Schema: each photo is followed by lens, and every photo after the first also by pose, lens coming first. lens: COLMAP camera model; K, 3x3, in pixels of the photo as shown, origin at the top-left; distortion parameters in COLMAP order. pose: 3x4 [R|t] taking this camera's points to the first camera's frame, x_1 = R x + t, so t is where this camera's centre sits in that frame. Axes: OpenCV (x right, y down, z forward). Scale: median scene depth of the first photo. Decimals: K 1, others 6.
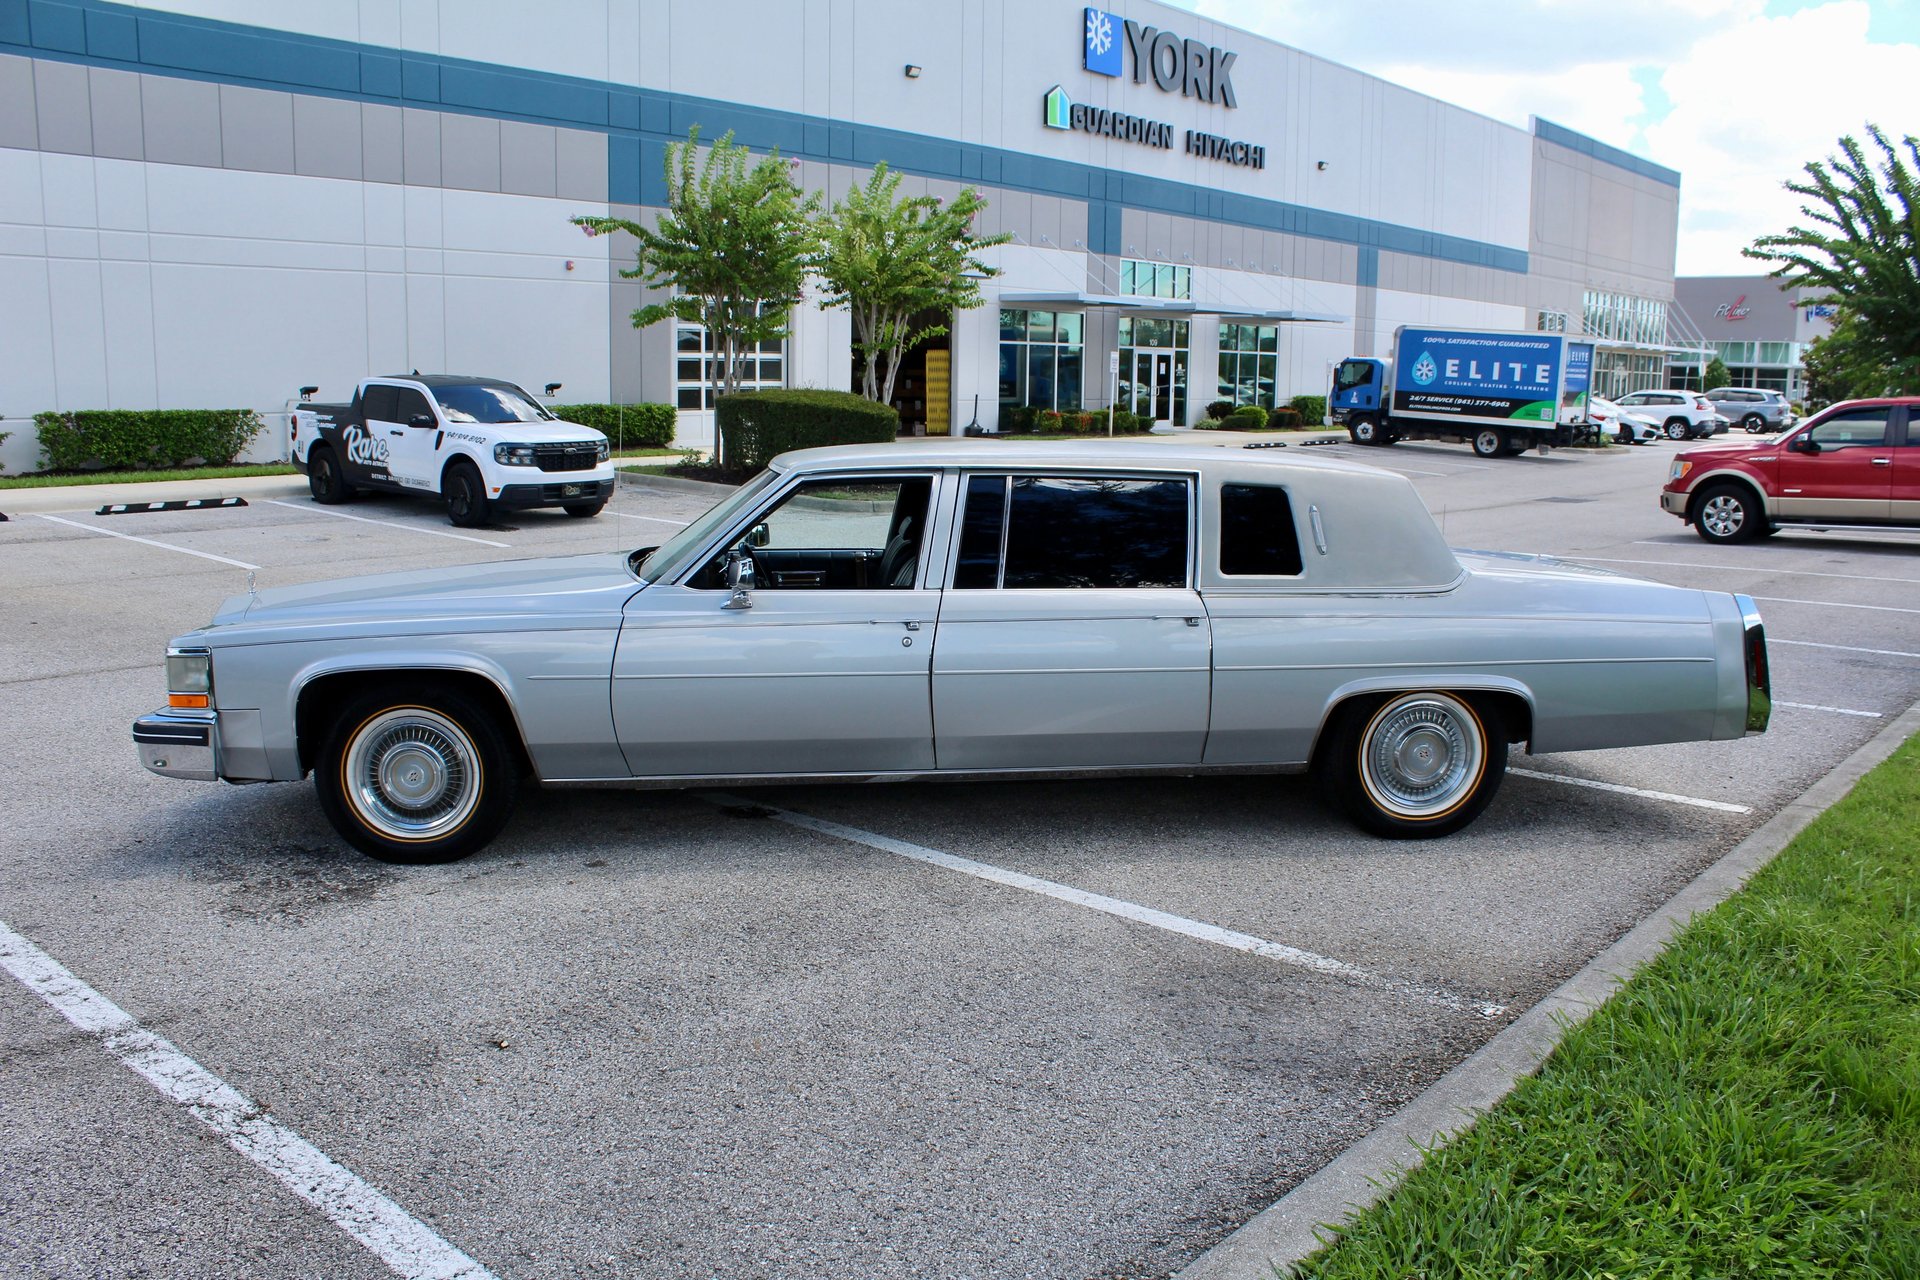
lens RADIAL K [[1606.6, 0, 960.4], [0, 1606.6, 649.3], [0, 0, 1]] dist [-0.161756, 0.131598]
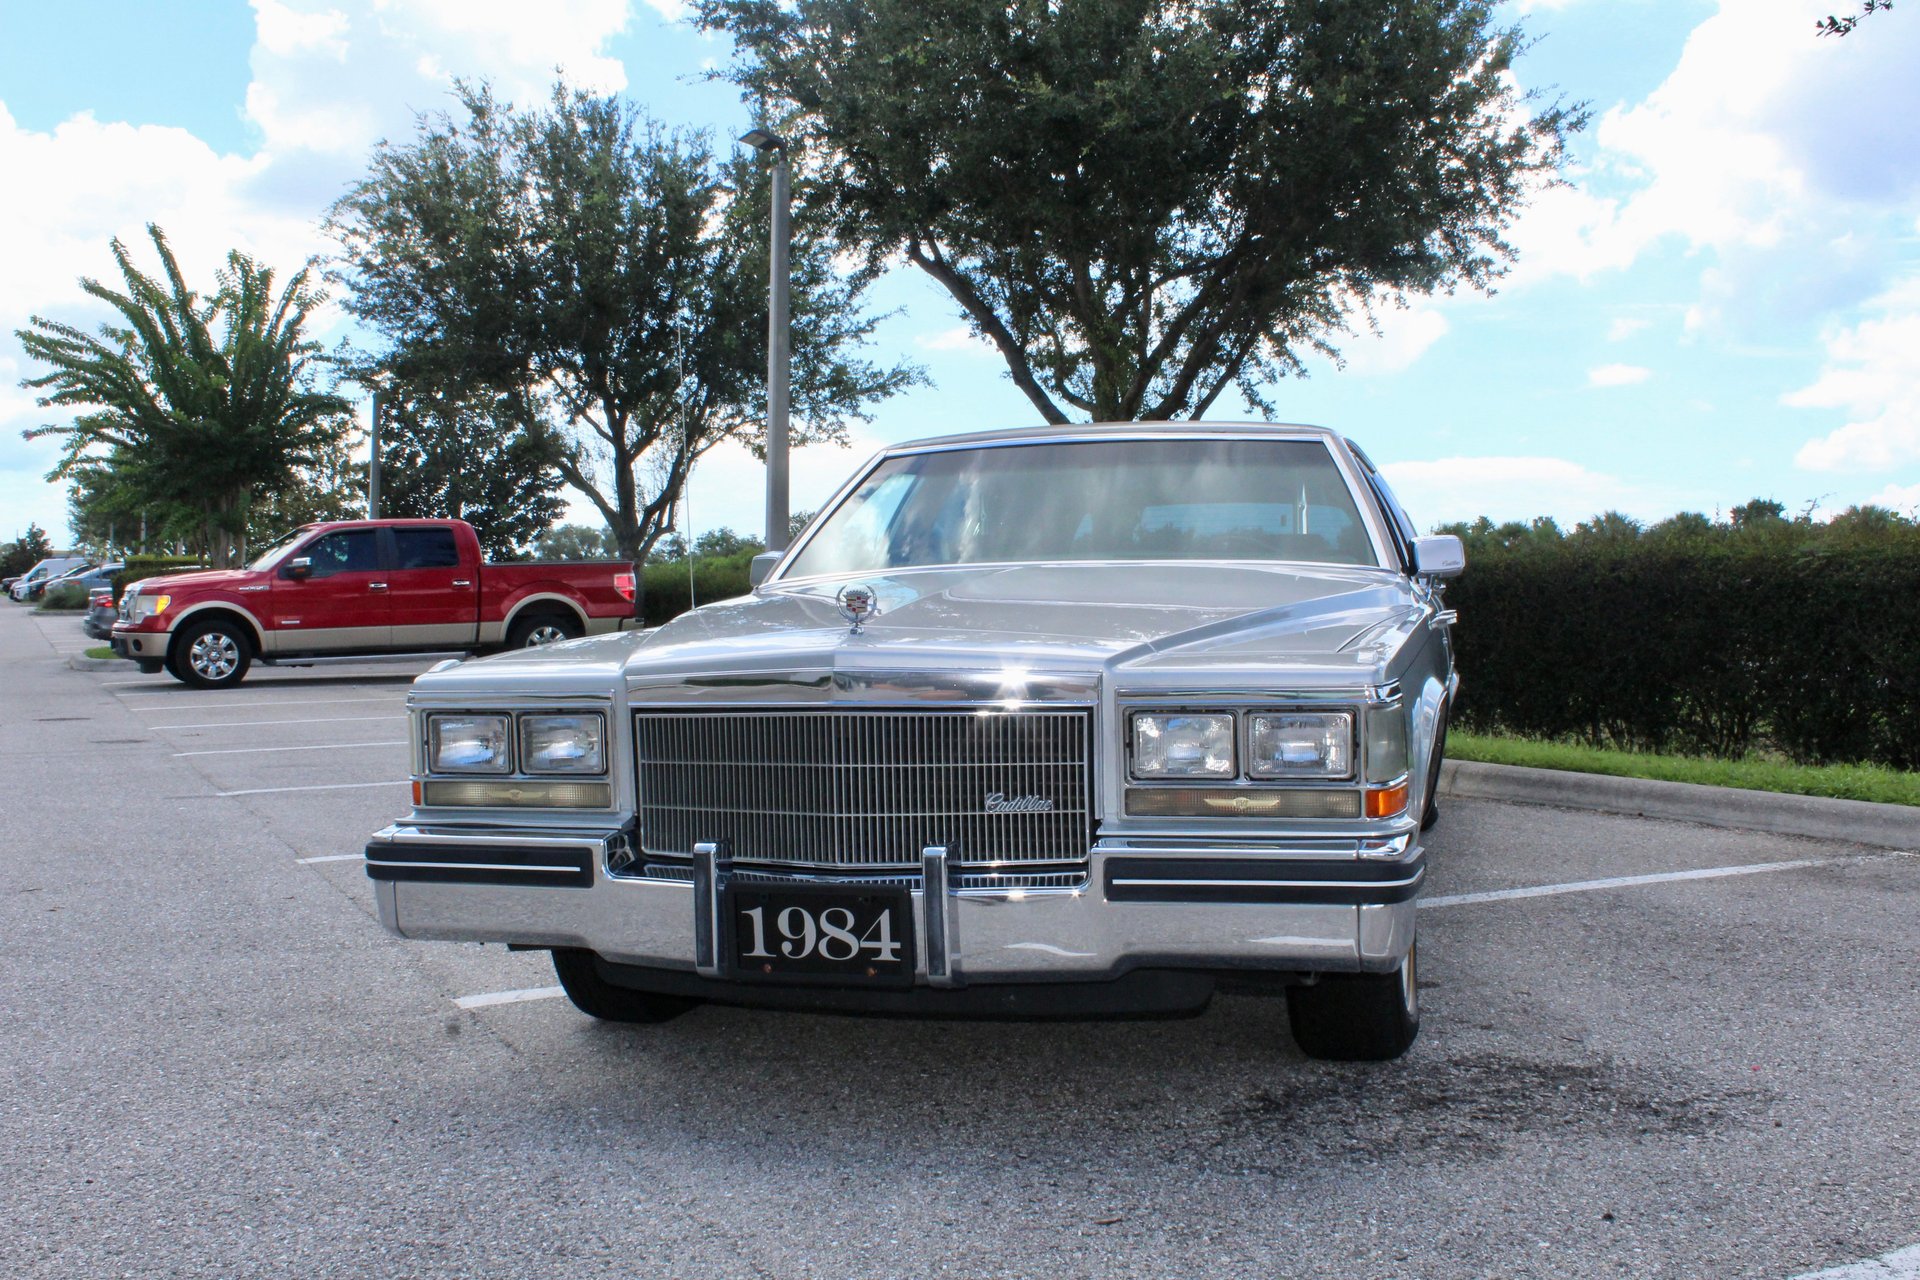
lens RADIAL K [[1864.2, 0, 957.7], [0, 1864.2, 653.0], [0, 0, 1]] dist [-0.092017, 0.000000]
pose [[0.360471, -0.037054, 0.932034, -0.255408], [0.152067, 0.988177, -0.019527, -0.004582], [-0.920292, 0.148771, 0.361844, 0.218807]]
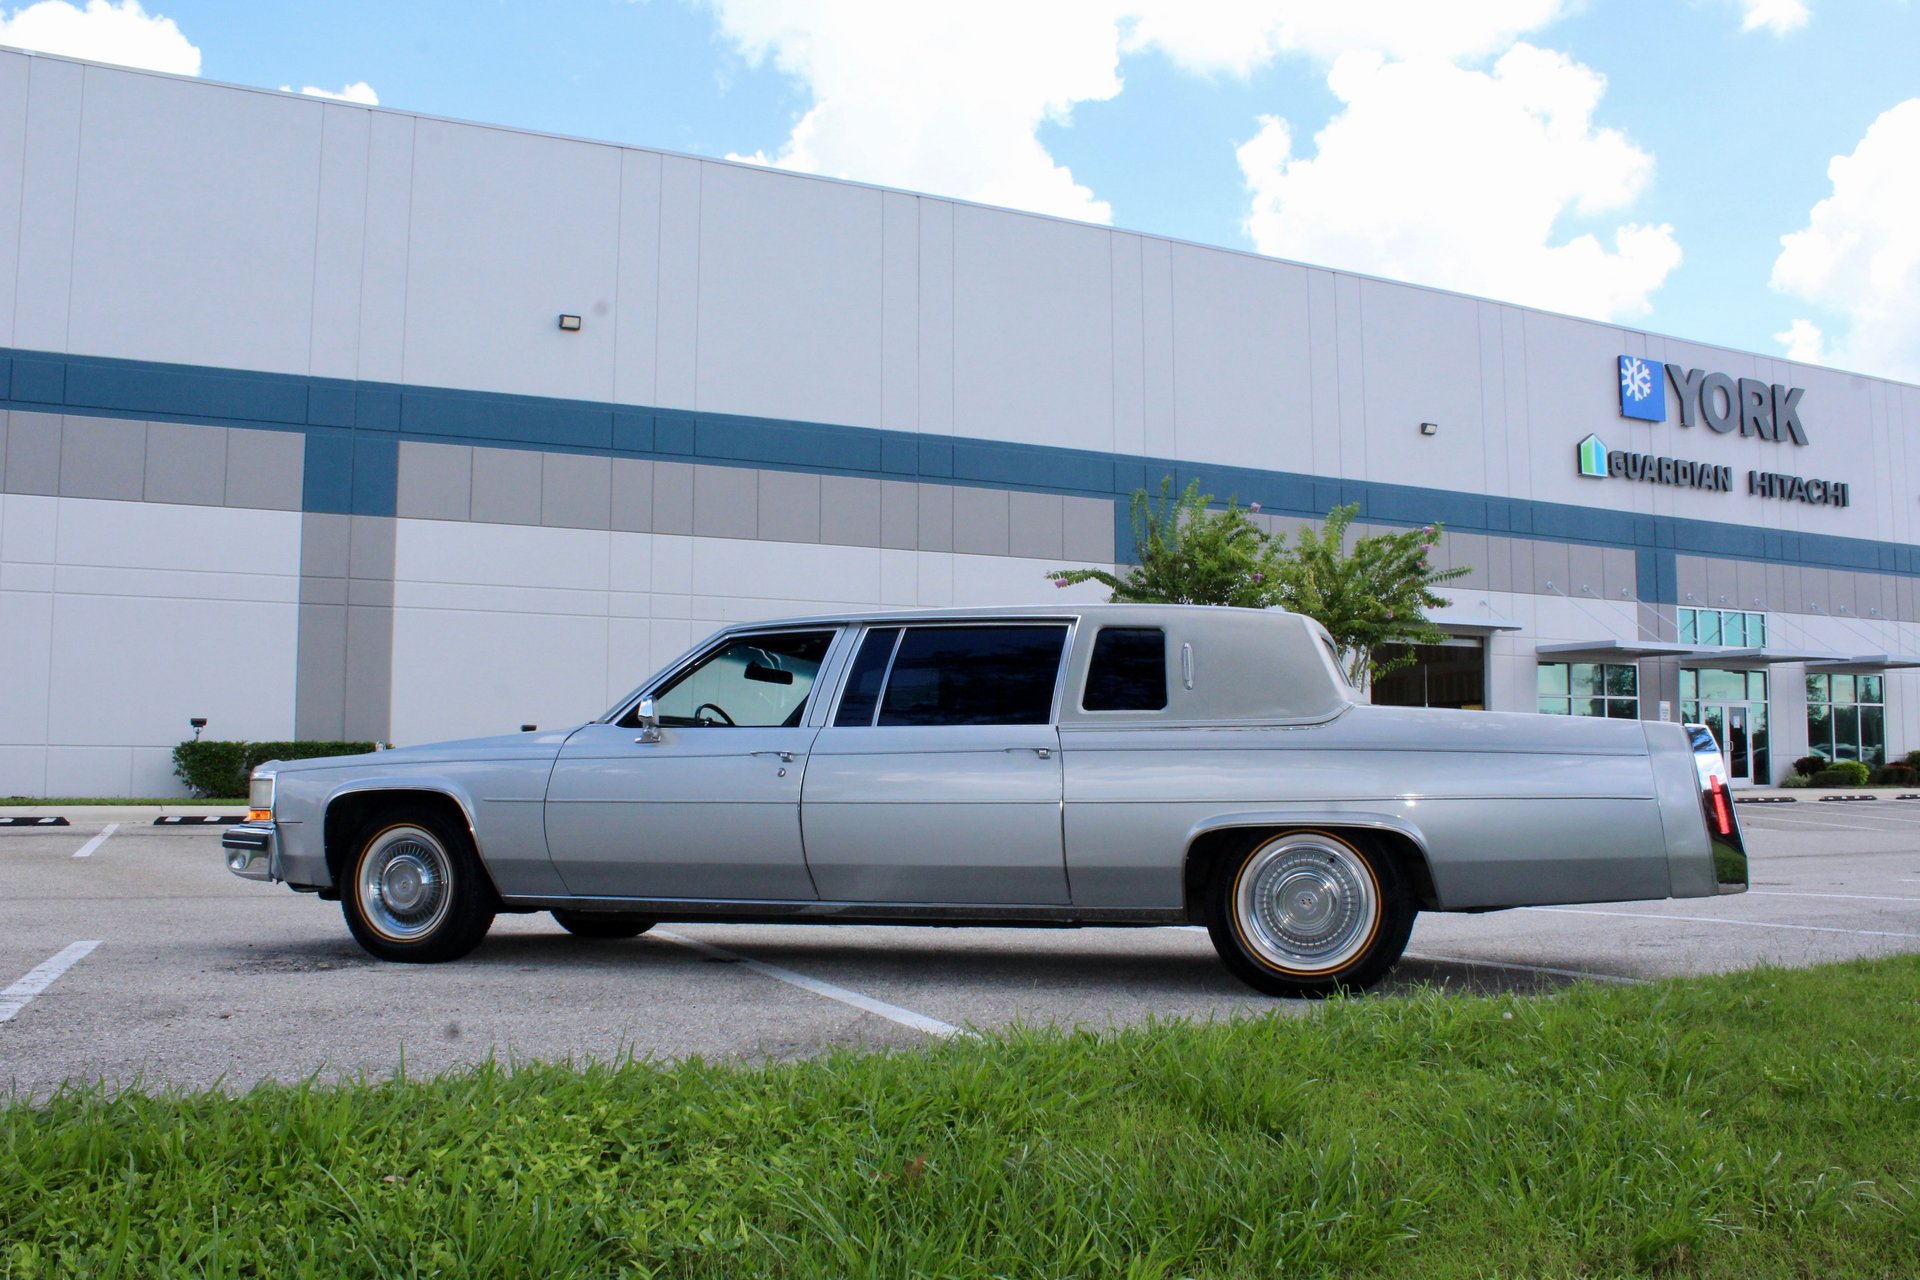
lens RADIAL K [[1606.6, 0, 959.1], [0, 1606.6, 661.1], [0, 0, 1]] dist [-0.161756, 0.131598]
pose [[0.918303, -0.038509, -0.394000, 0.124761], [-0.057502, 0.971727, -0.228997, 0.040274], [0.391679, 0.232944, 0.890126, 0.017170]]
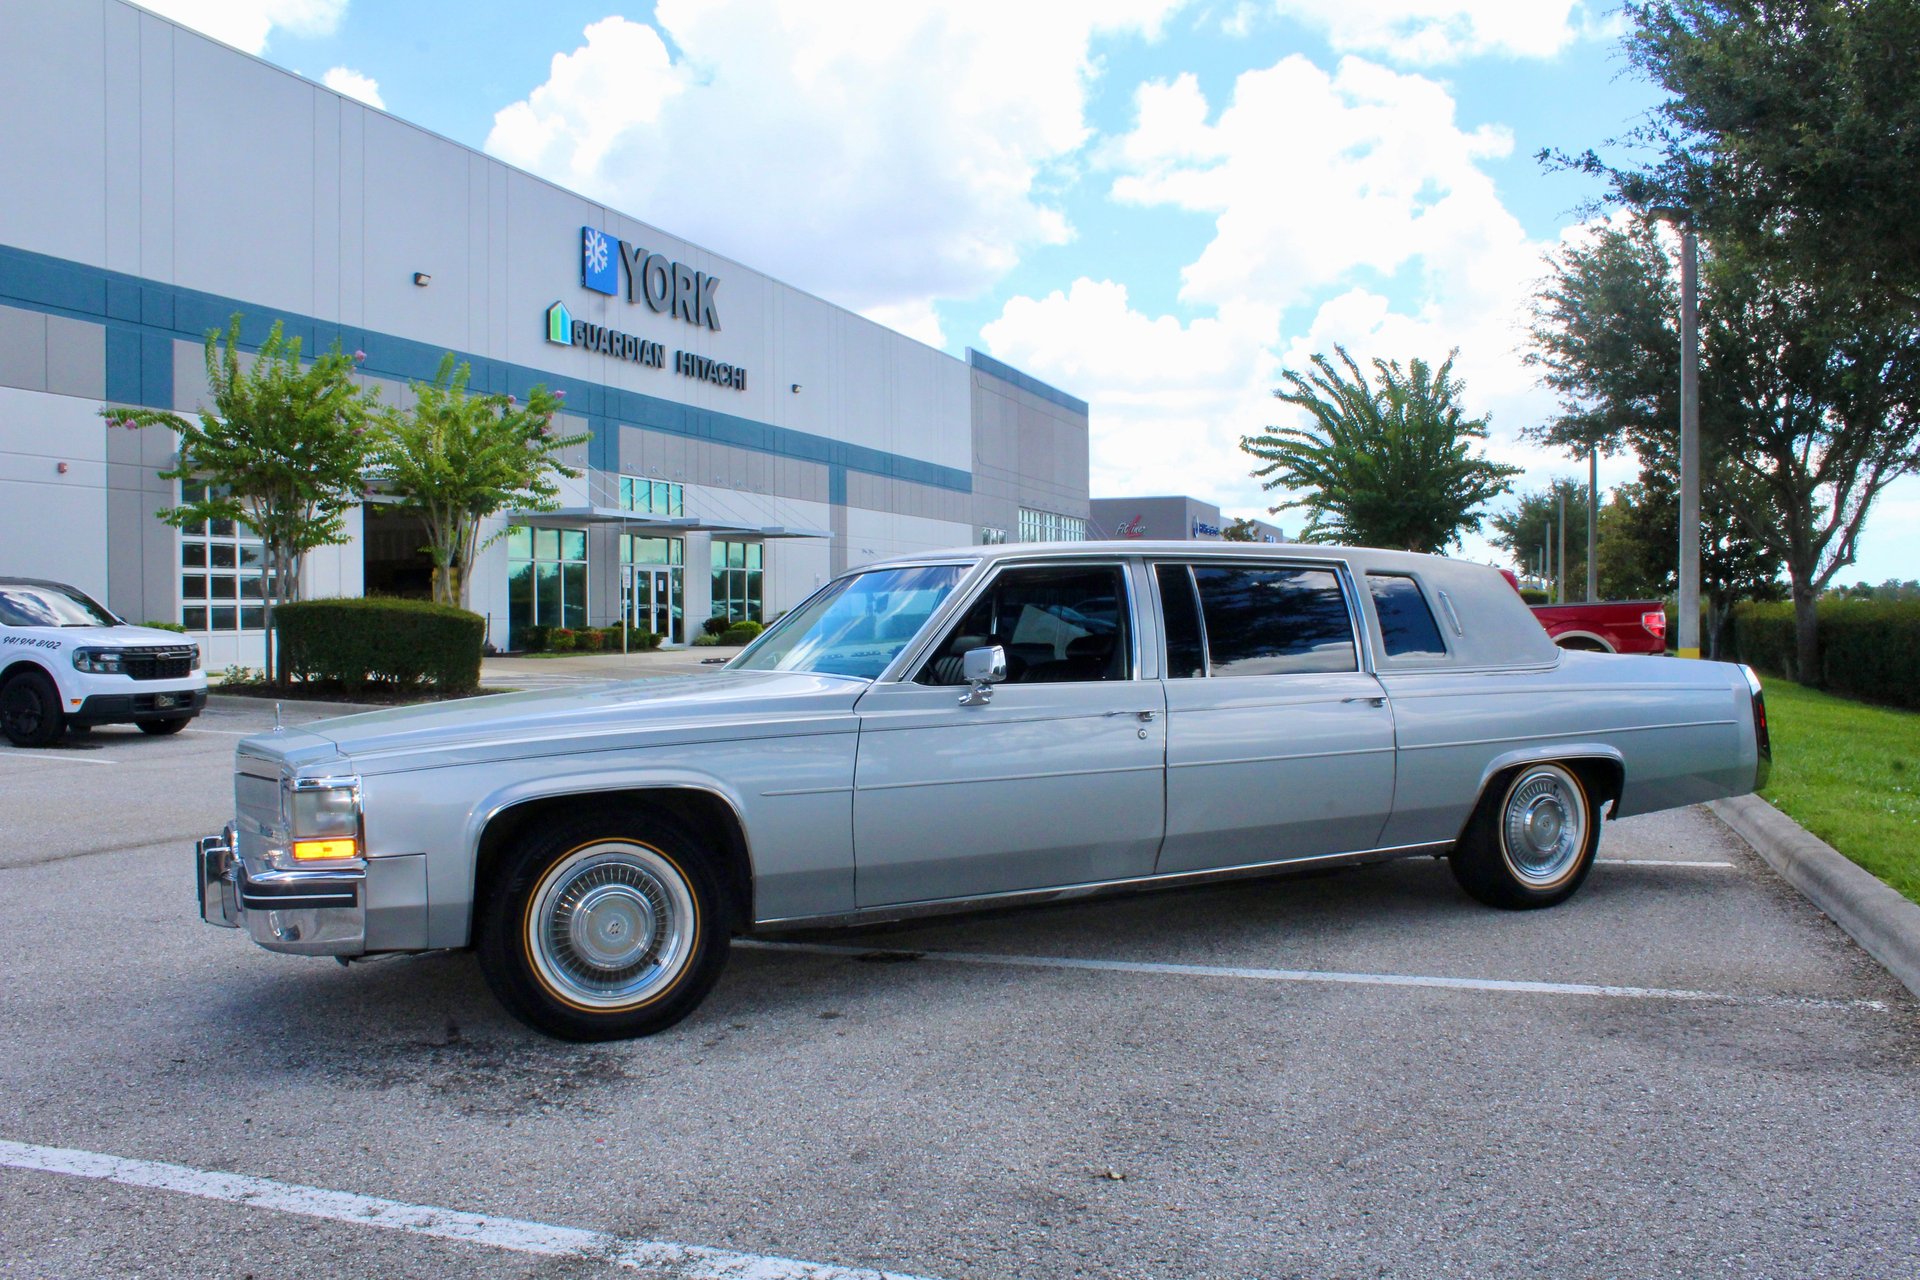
lens RADIAL K [[1606.6, 0, 952.9], [0, 1606.6, 650.8], [0, 0, 1]] dist [-0.161756, 0.131598]
pose [[0.931781, -0.028949, 0.361866, -0.116479], [0.081252, 0.988157, -0.130166, 0.014781], [-0.353812, 0.150689, 0.923098, 0.042602]]
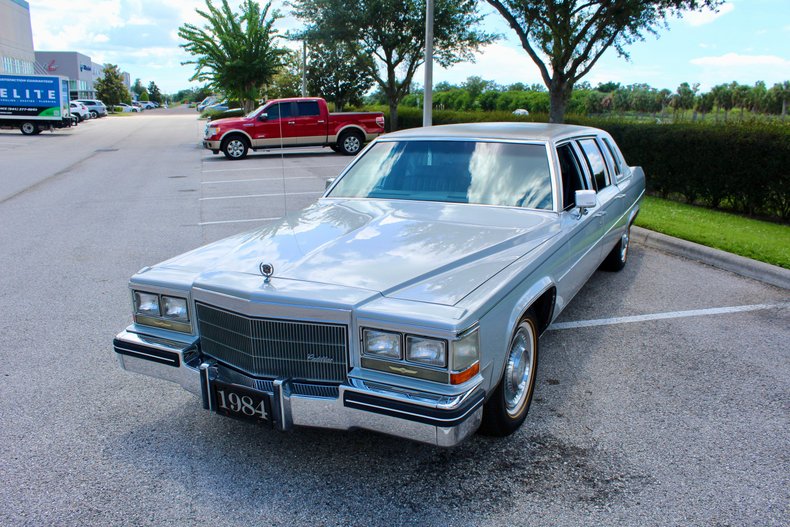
lens RADIAL K [[661.0, 0, 391.5], [0, 661.0, 266.2], [0, 0, 1]] dist [-0.161756, 0.131598]
pose [[0.544330, -0.209062, 0.812403, -0.213771], [0.136631, 0.977611, 0.160029, -0.029601], [-0.827669, 0.023891, 0.560707, 0.187347]]
